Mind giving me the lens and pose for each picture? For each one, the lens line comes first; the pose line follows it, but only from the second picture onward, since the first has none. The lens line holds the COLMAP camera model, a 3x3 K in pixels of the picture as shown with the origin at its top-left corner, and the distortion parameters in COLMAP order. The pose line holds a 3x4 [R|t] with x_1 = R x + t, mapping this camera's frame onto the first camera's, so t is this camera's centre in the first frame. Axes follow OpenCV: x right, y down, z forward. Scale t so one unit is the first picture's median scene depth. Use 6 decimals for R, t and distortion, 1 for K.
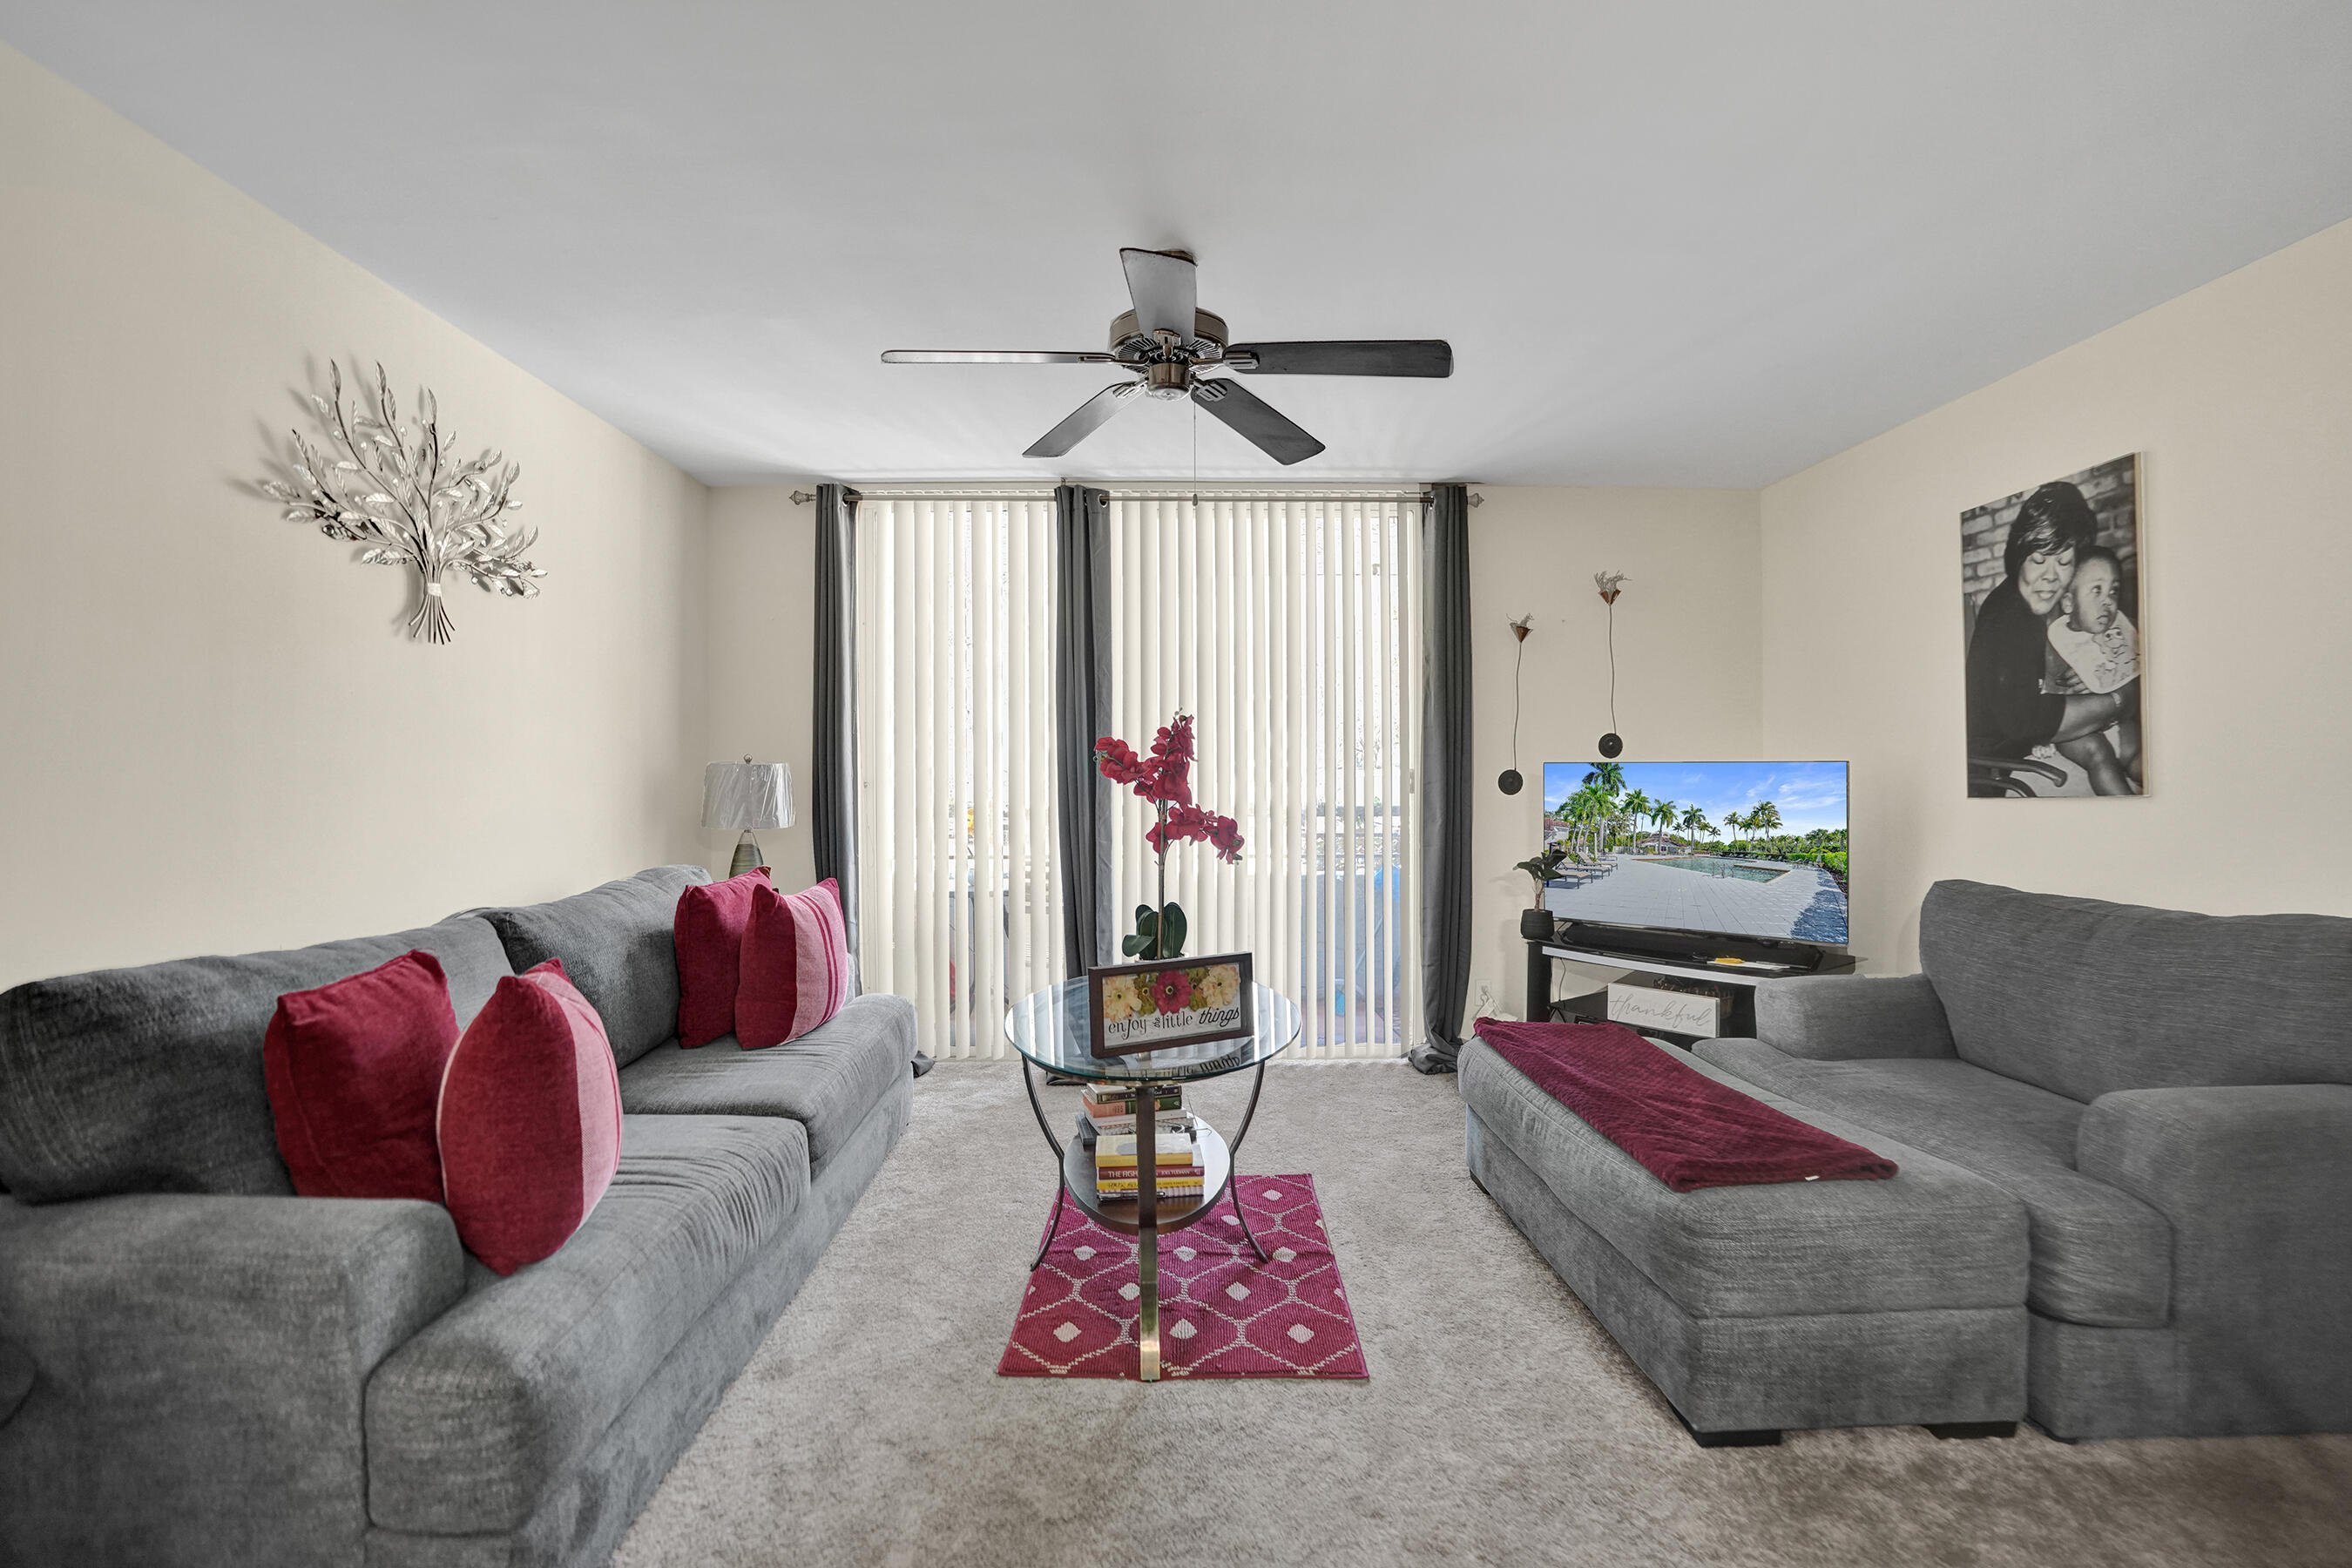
lens RADIAL K [[1109.8, 0, 1163.2], [0, 1109.8, 793.4], [0, 0, 1]] dist [-0.062635, 0.024948]
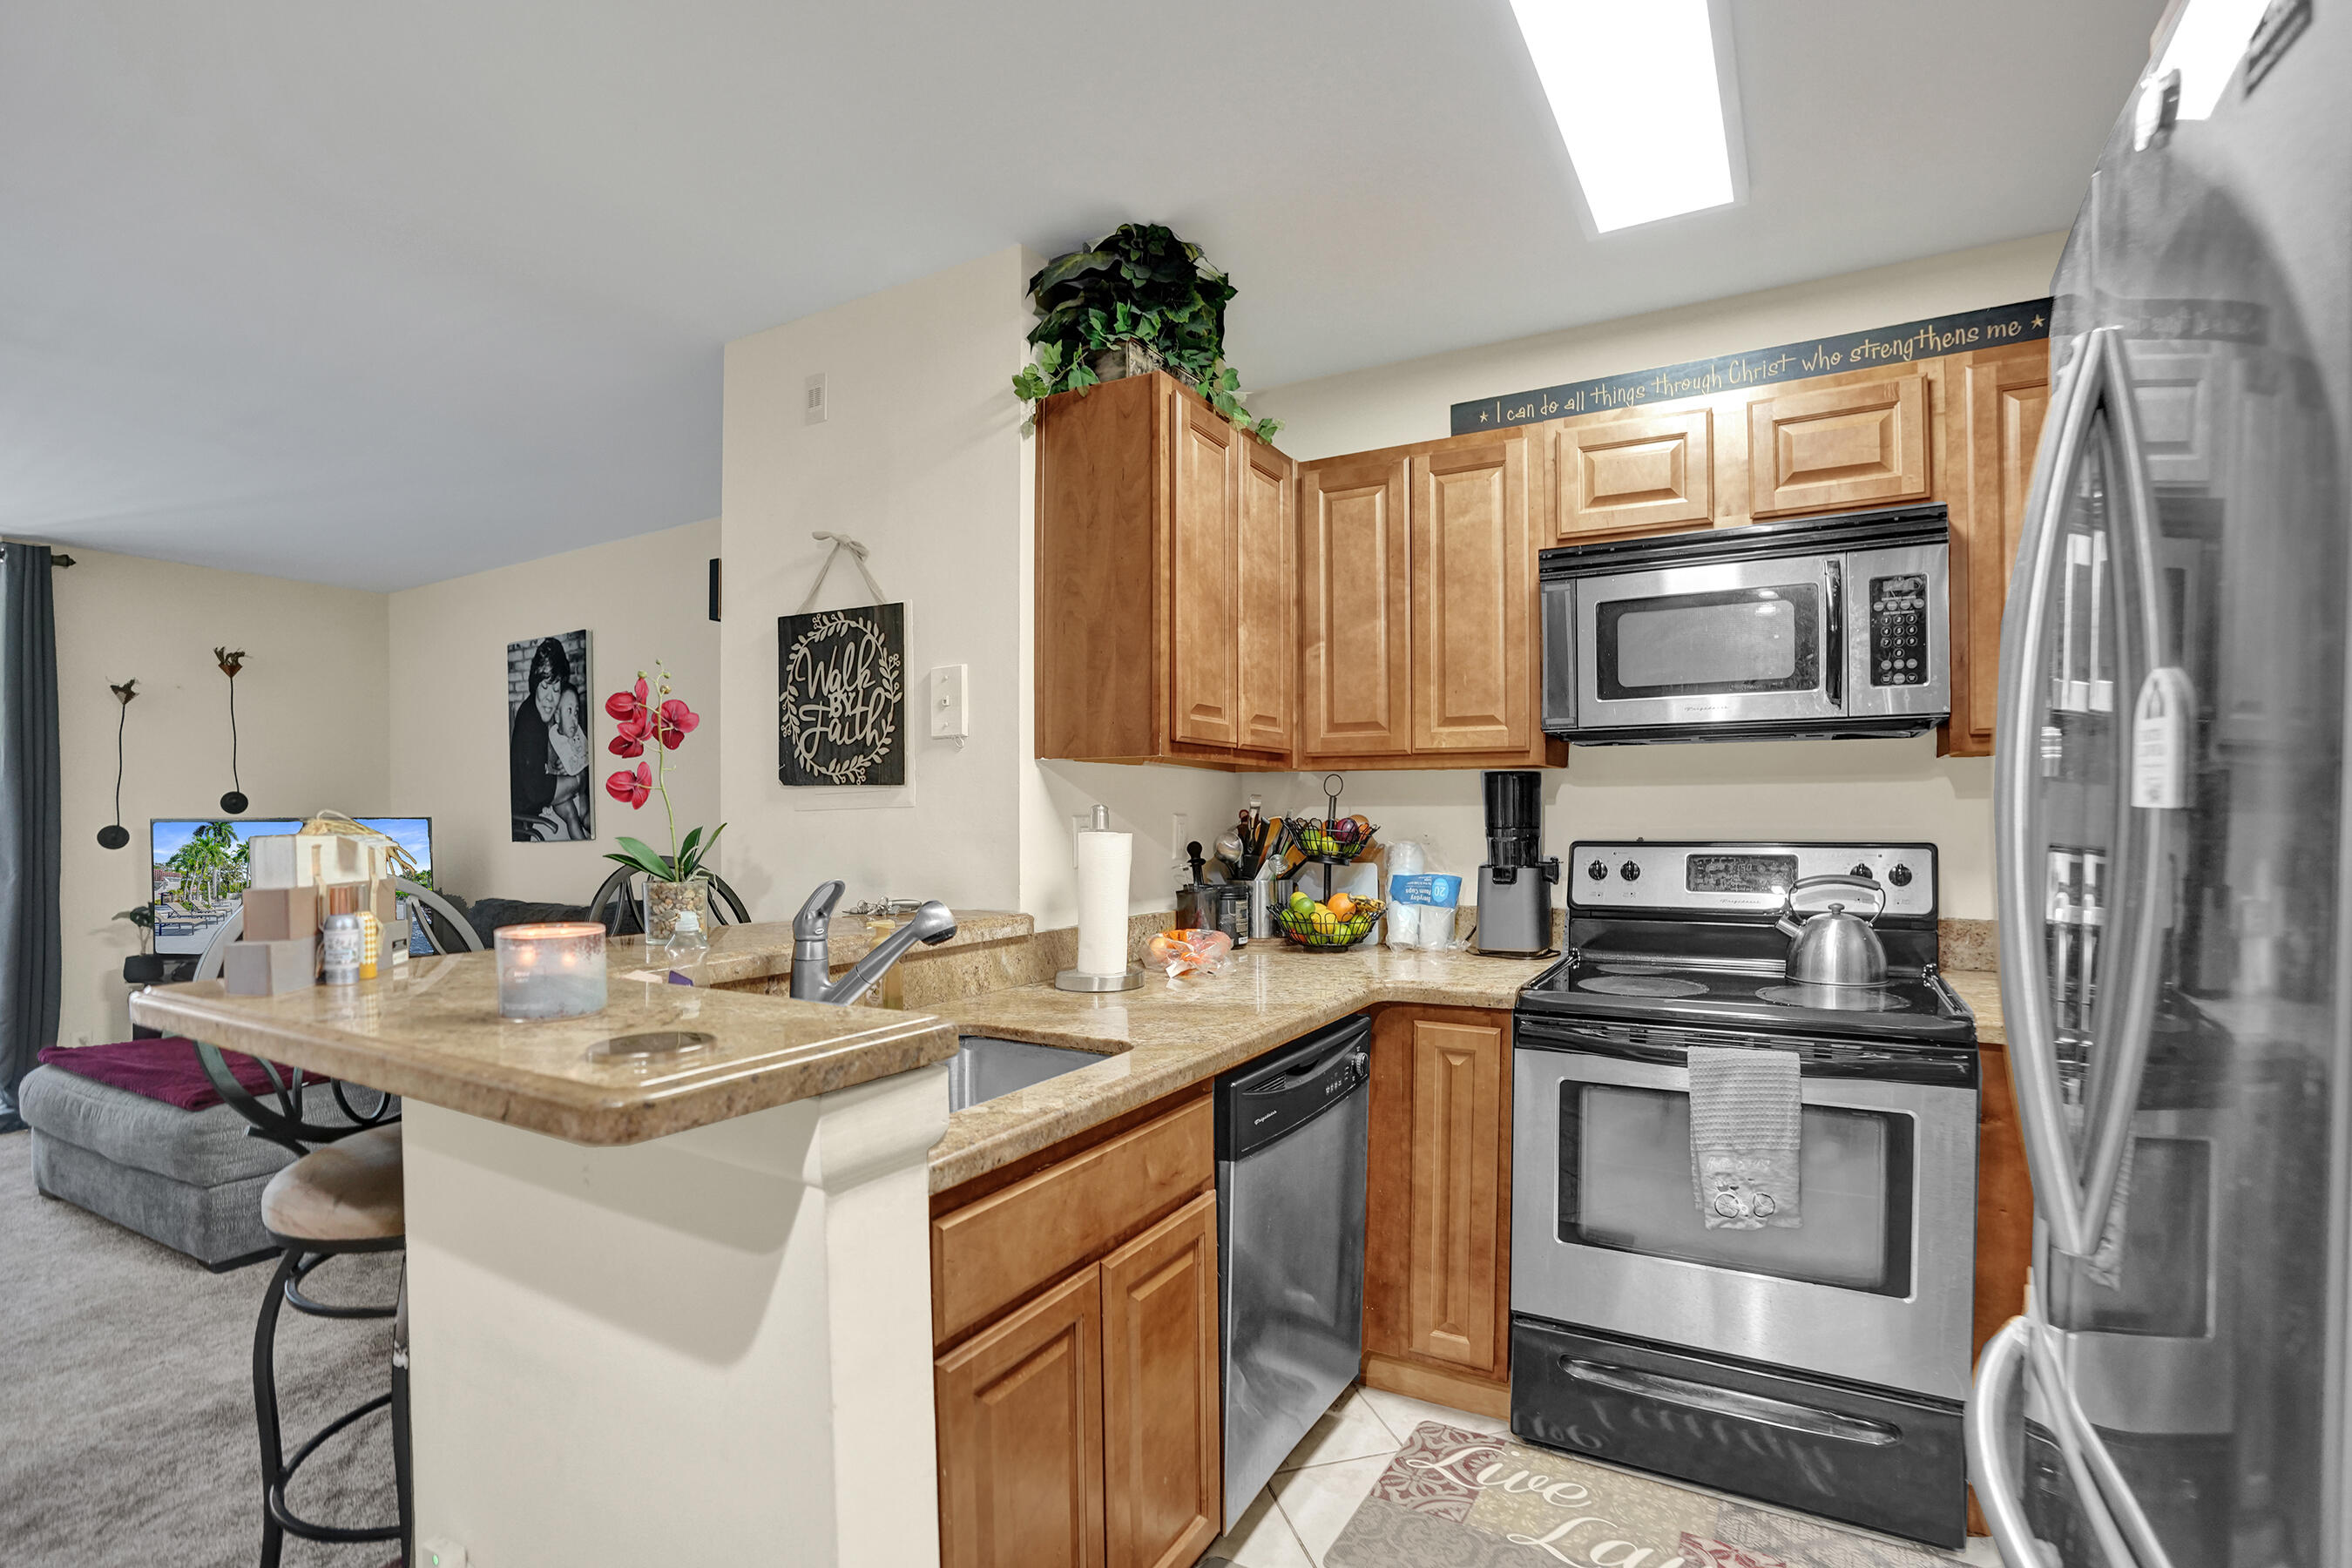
lens RADIAL K [[1109.8, 0, 1196.8], [0, 1109.8, 827.7], [0, 0, 1]] dist [-0.062635, 0.024948]
pose [[0.507469, -0.014813, 0.861543, -0.051228], [0.023603, 0.999716, 0.003286, 0.001751], [-0.861347, 0.018668, 0.507674, -0.555275]]
